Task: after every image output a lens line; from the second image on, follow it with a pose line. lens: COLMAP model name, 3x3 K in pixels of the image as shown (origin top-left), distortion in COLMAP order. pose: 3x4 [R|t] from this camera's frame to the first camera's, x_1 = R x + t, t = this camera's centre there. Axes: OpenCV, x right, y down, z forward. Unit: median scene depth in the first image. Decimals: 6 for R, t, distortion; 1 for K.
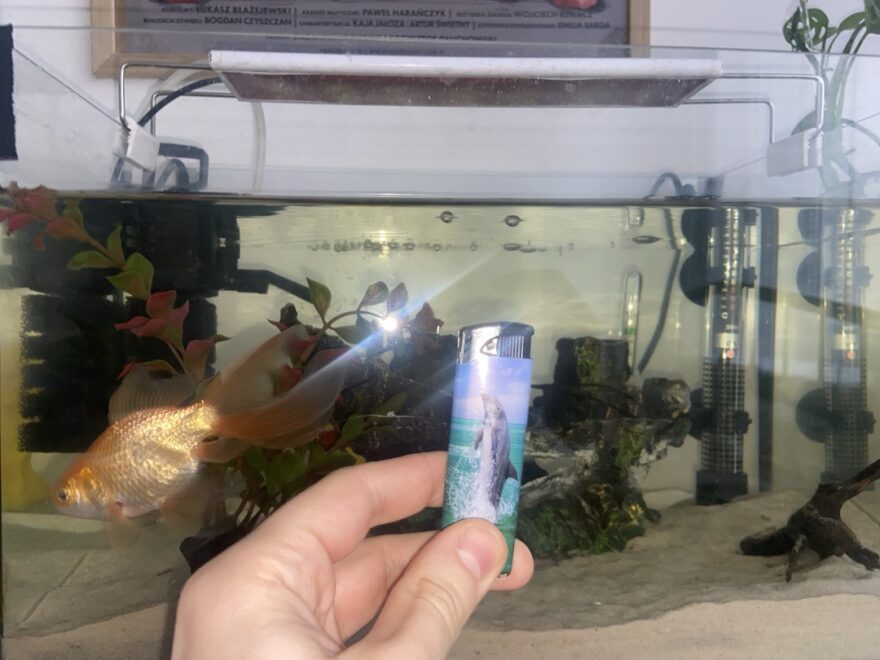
lens RADIAL K [[663.6, 0, 440.0], [0, 663.6, 330.0], [0, 0, 1]] dist [-0.035229, 0.000227]
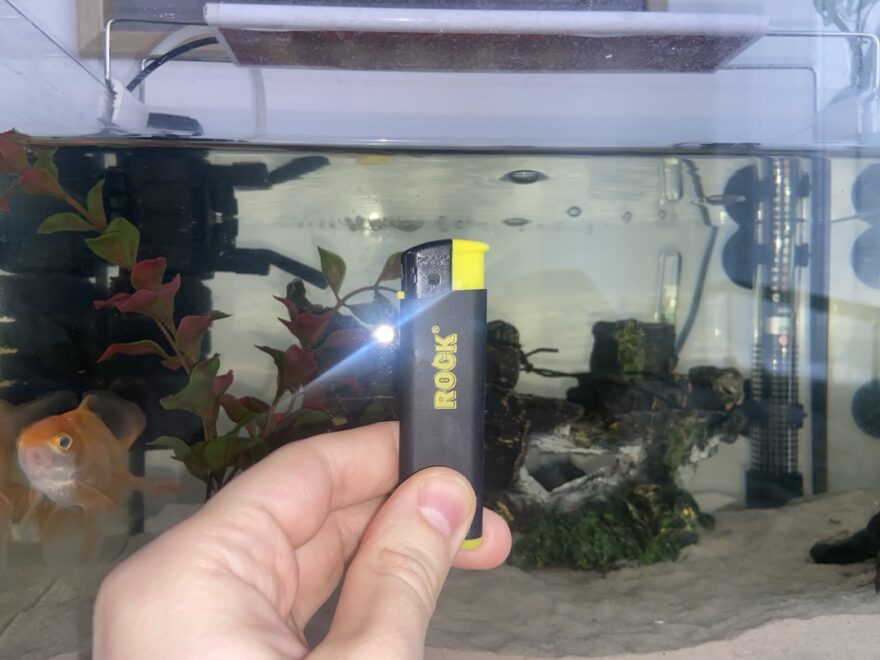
lens RADIAL K [[668.2, 0, 435.4], [0, 668.2, 325.8], [0, 0, 1]] dist [-0.000714, -0.067347]
pose [[0.999972, -0.006895, 0.002792, -0.043418], [0.006950, 0.999768, -0.020388, 0.038015], [-0.002651, 0.020407, 0.999788, 0.108639]]
